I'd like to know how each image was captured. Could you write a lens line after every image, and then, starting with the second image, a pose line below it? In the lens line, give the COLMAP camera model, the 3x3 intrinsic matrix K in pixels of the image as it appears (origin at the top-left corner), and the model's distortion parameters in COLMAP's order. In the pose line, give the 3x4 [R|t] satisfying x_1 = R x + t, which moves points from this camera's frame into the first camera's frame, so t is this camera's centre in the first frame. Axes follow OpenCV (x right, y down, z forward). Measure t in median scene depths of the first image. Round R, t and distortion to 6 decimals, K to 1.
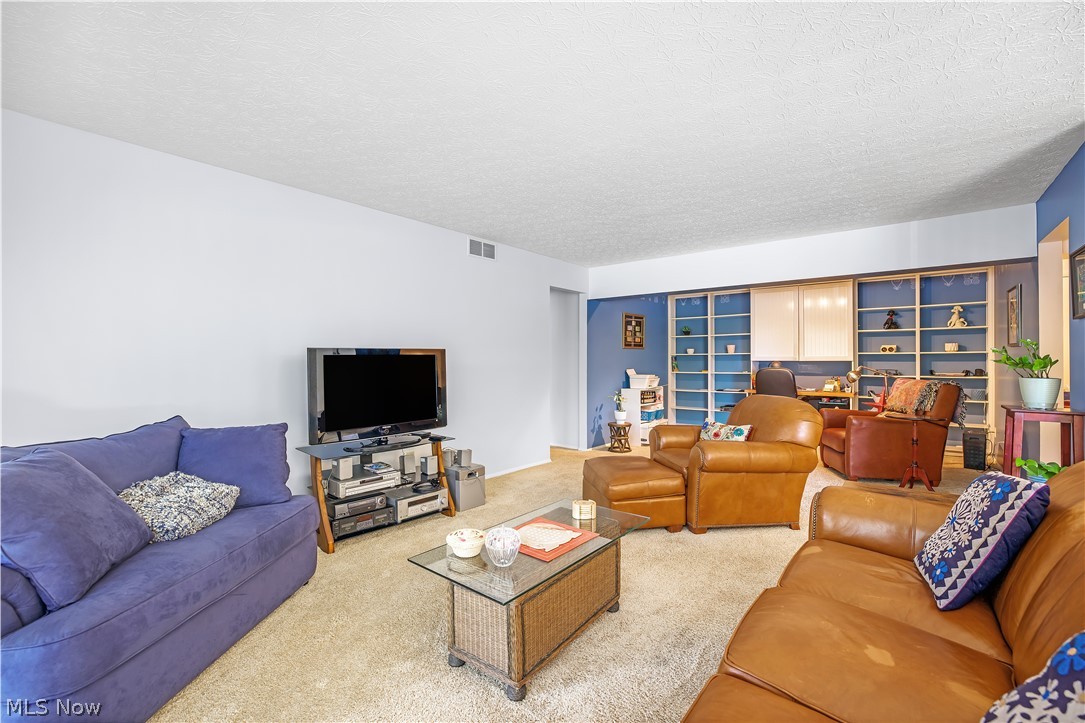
lens RADIAL K [[456.8, 0, 549.5], [0, 456.8, 353.3], [0, 0, 1]] dist [0.022225, -0.002240]
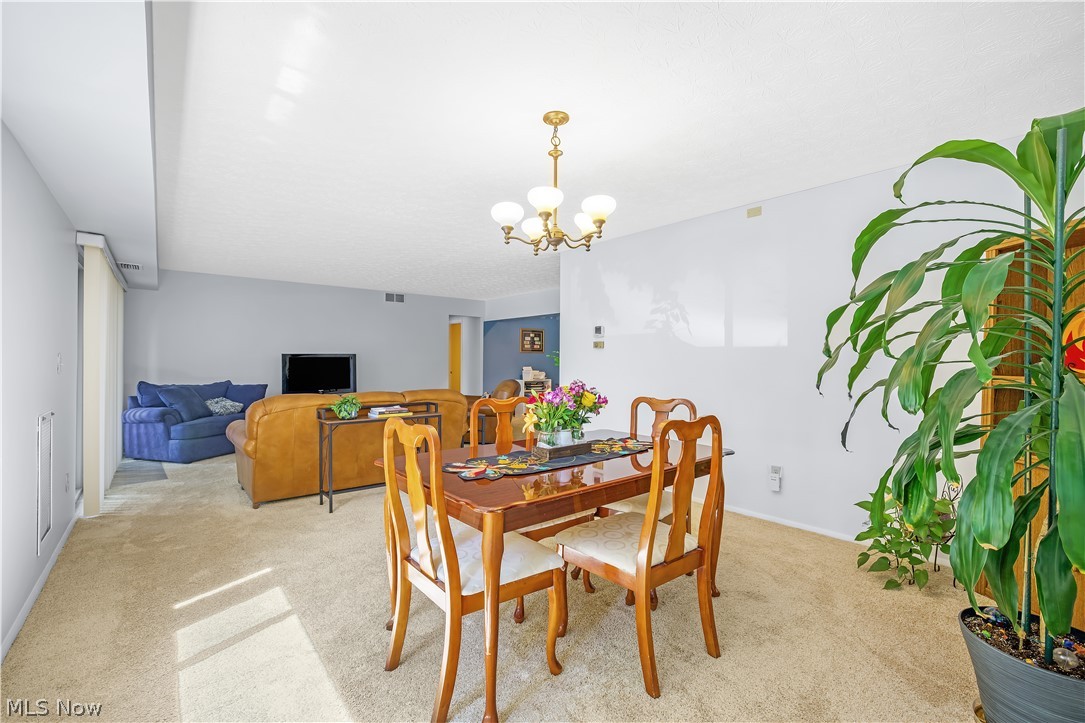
lens RADIAL K [[456.8, 0, 541.5], [0, 456.8, 360.1], [0, 0, 1]] dist [0.022225, -0.002240]
pose [[0.981086, 0.003514, -0.193538, 0.972469], [-0.001229, 0.999928, 0.011923, -0.008207], [0.193566, -0.011460, 0.981020, -0.821959]]
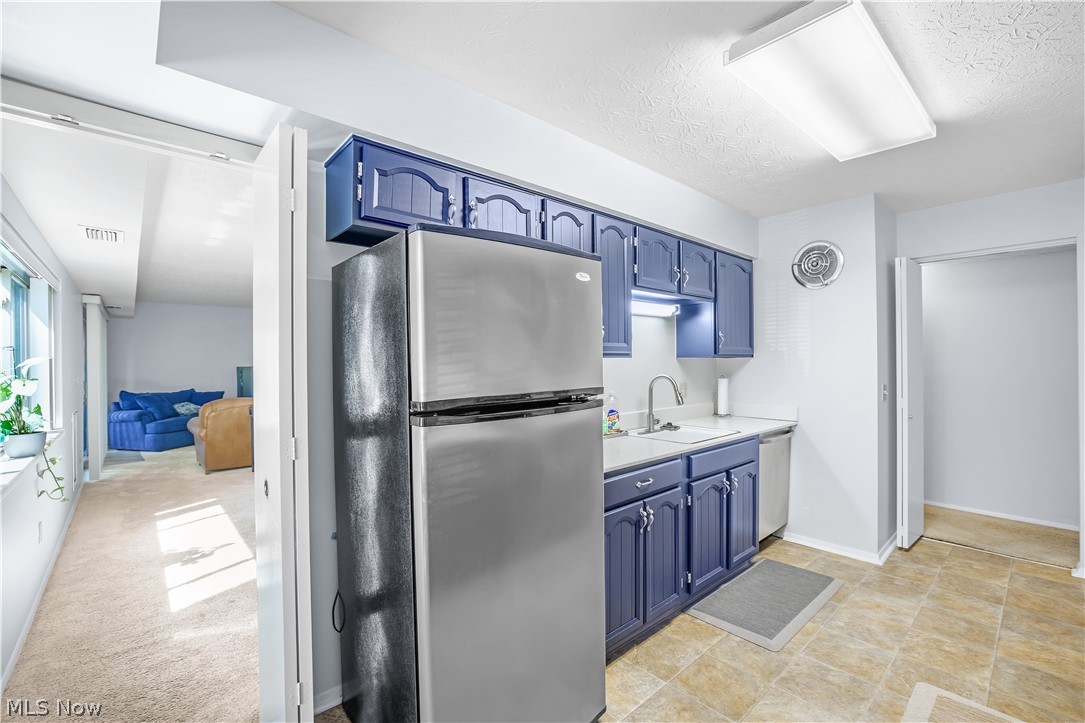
lens RADIAL K [[456.8, 0, 548.3], [0, 456.8, 361.6], [0, 0, 1]] dist [0.022225, -0.002240]
pose [[0.988866, -0.009263, -0.148521, 1.508705], [0.011409, 0.999842, 0.013602, -0.050911], [0.148372, -0.015145, 0.988816, -1.293288]]
